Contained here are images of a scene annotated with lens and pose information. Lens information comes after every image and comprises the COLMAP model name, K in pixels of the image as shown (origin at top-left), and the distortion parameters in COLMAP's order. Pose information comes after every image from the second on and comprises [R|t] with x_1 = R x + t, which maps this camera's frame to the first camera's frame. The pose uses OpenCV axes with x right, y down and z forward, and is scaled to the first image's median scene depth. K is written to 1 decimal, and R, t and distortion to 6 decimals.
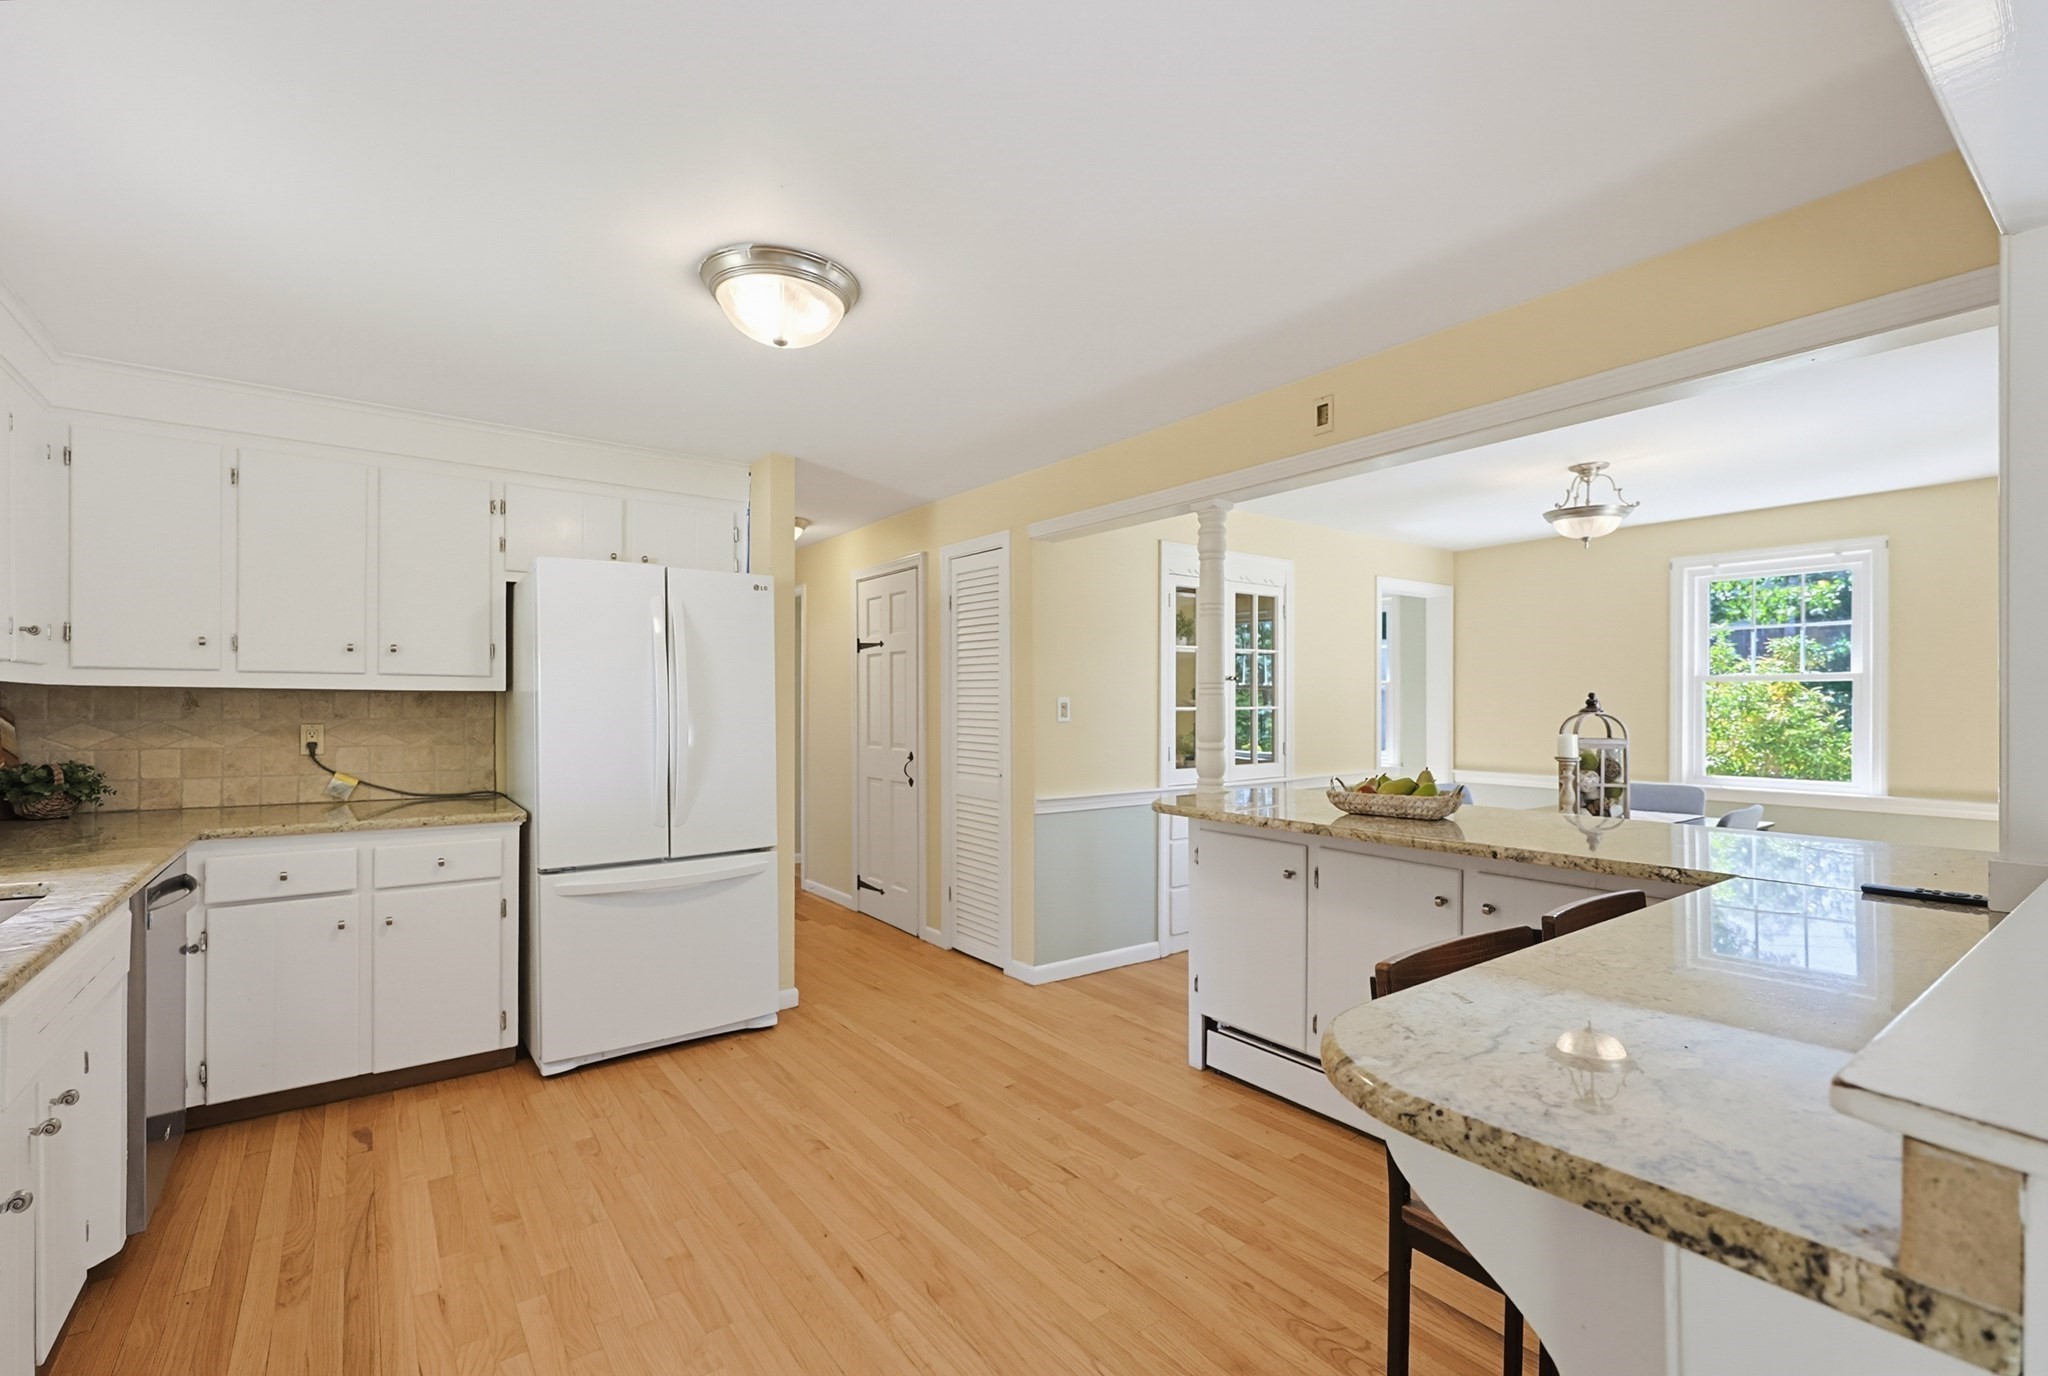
lens RADIAL K [[830.2, 0, 1024.0], [0, 830.2, 688.0], [0, 0, 1]] dist [-0.000263, -0.000019]
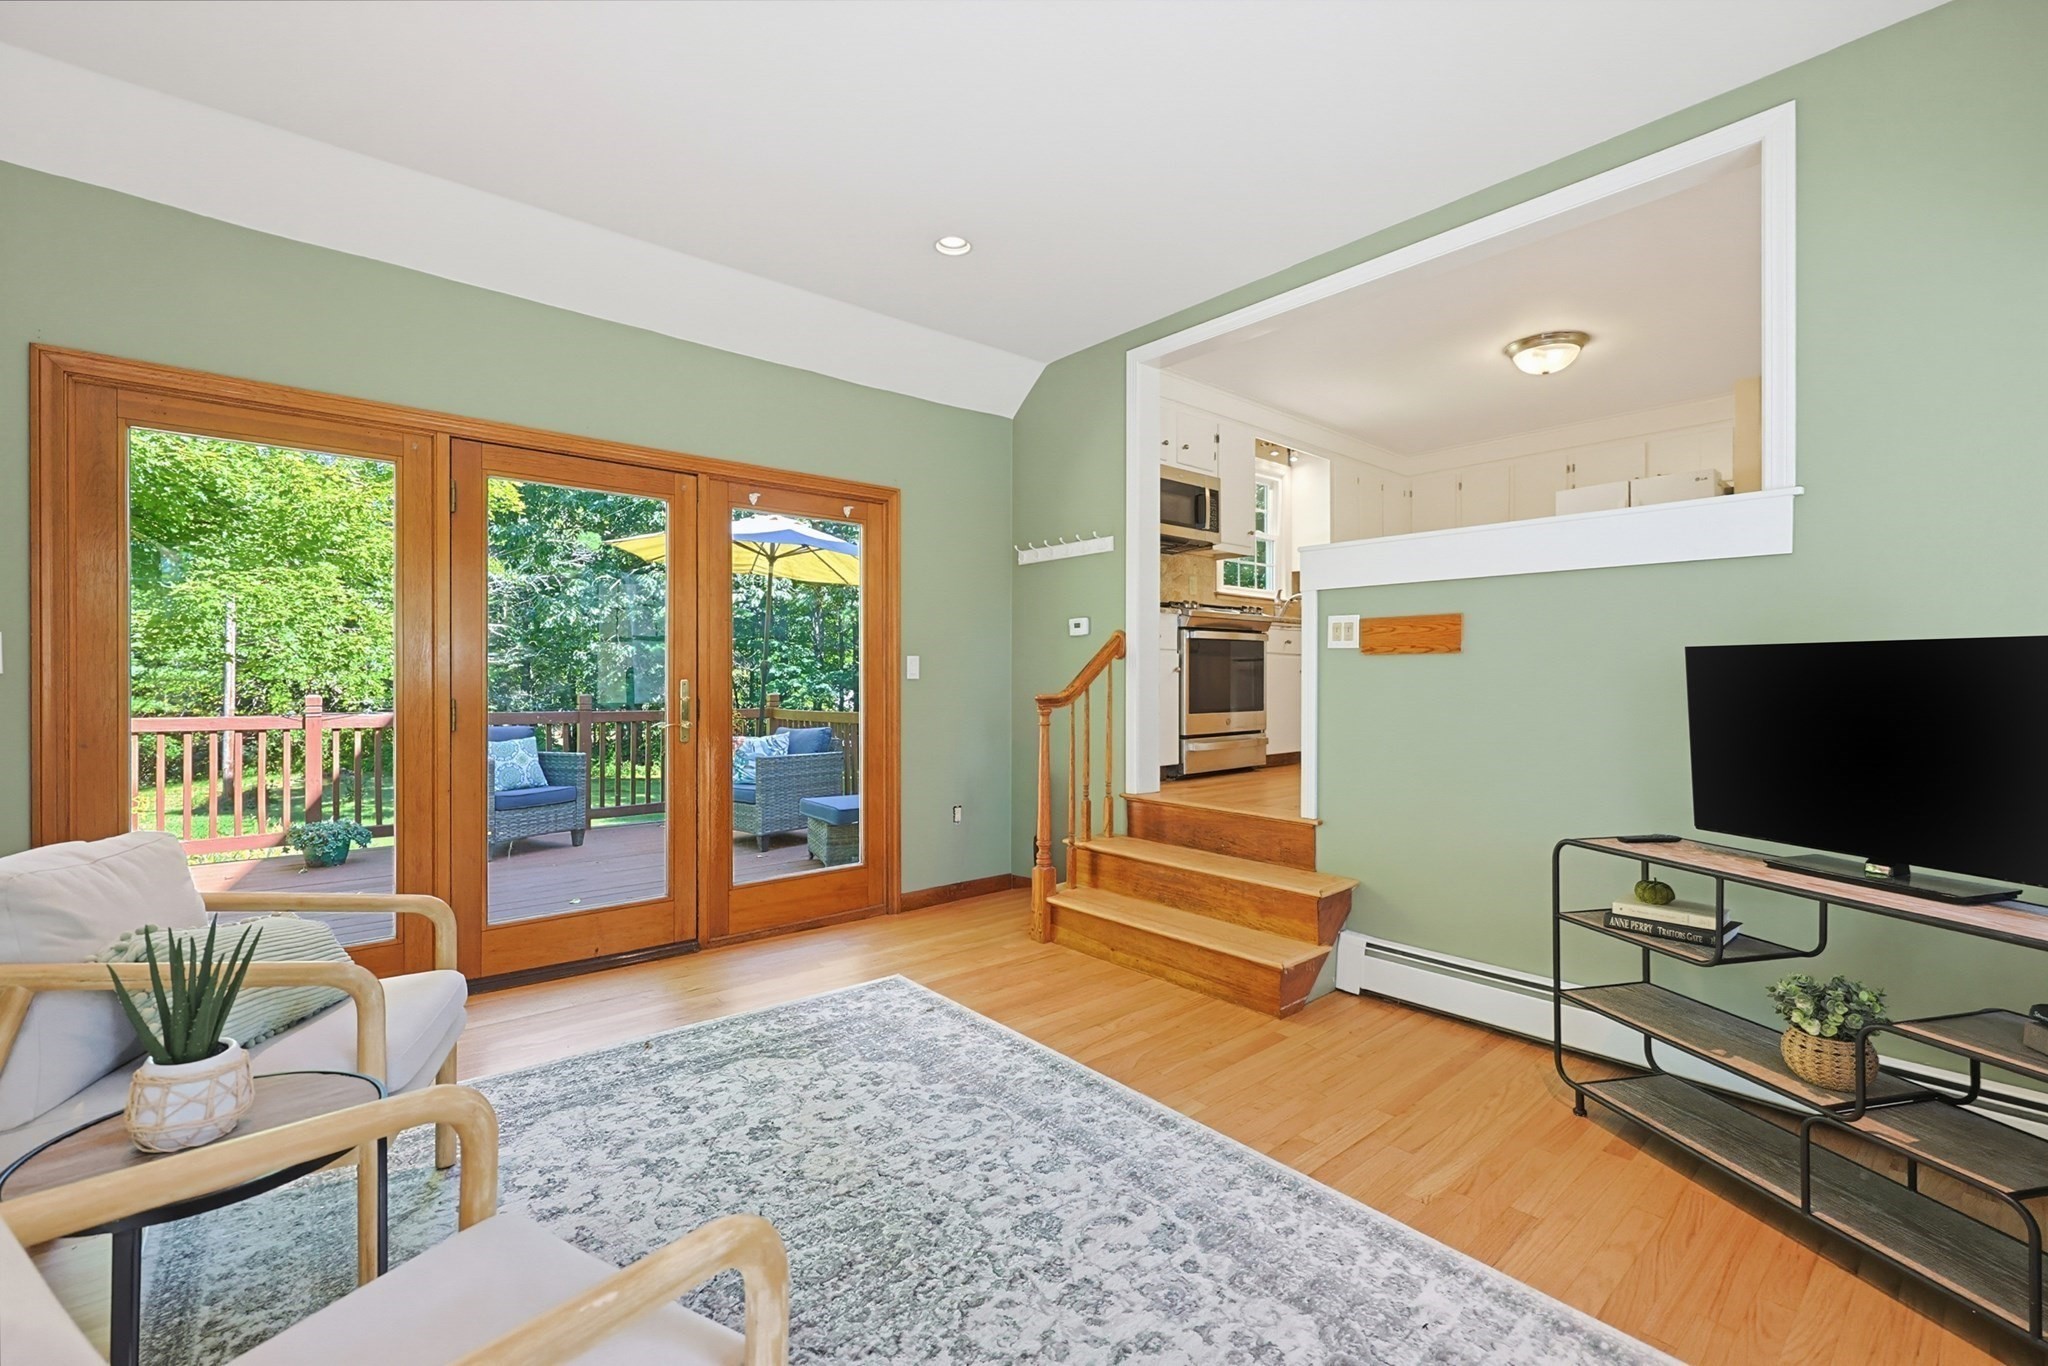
lens RADIAL K [[883.5, 0, 1024.0], [0, 883.5, 683.0], [0, 0, 1]] dist [-0.002077, -0.000261]
pose [[0.050556, 0.011473, -0.998655, 1.368077], [0.003304, 0.999927, 0.011655, 0.254387], [0.998716, -0.003889, 0.050515, -0.334111]]
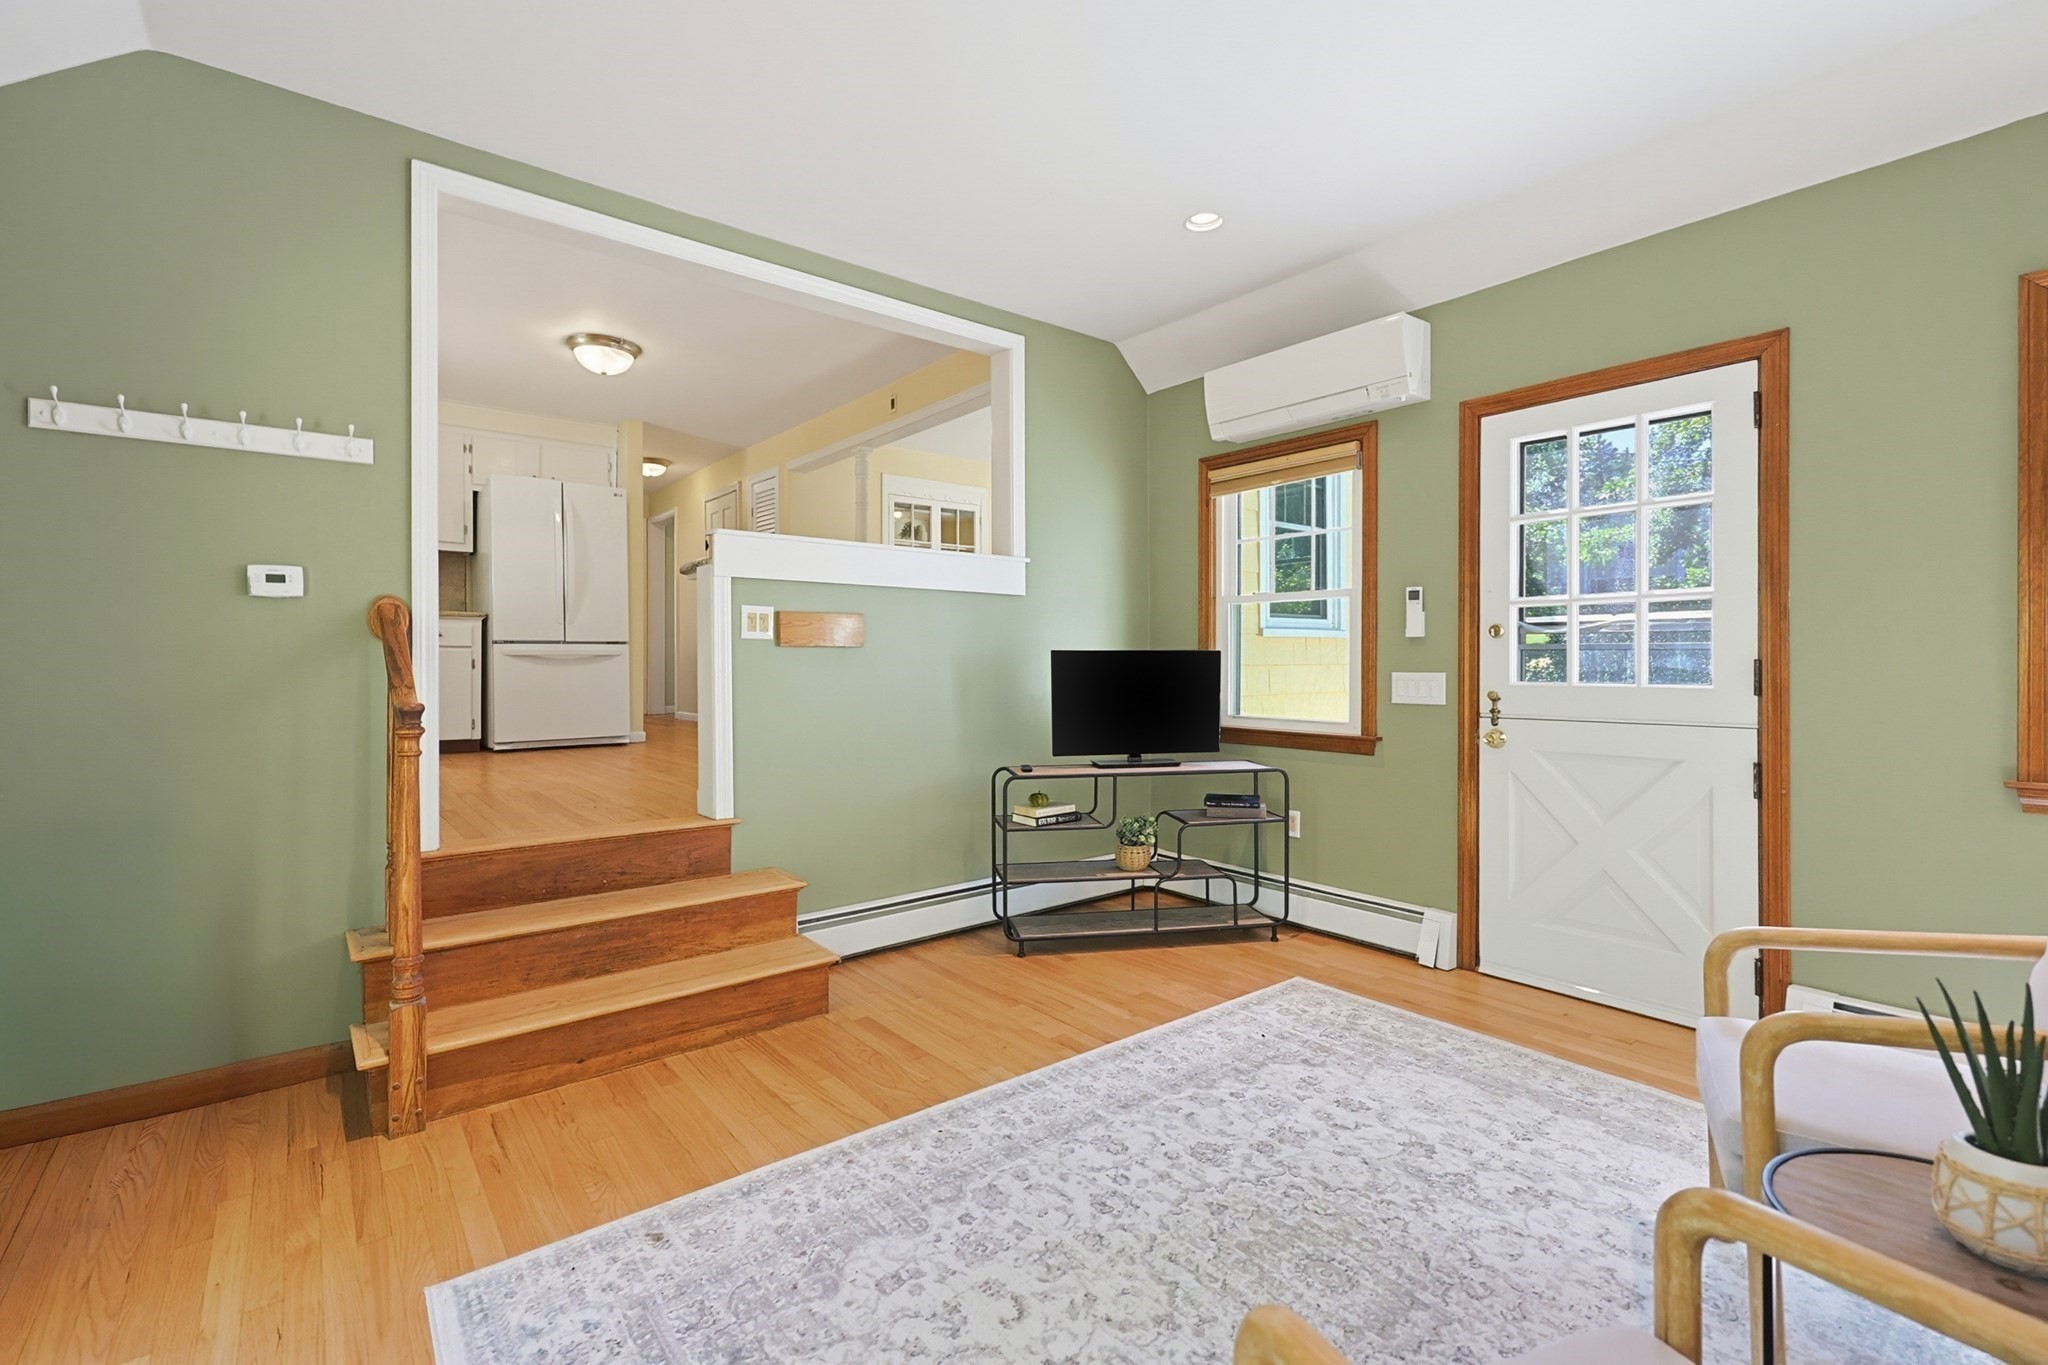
lens RADIAL K [[895.0, 0, 1030.5], [0, 895.0, 660.0], [0, 0, 1]] dist [-0.001149, -0.000232]
pose [[0.999717, 0.002209, 0.023676, 0.568243], [-0.002271, 0.999994, 0.002574, 0.247488], [-0.023670, -0.002627, 0.999716, -1.023642]]
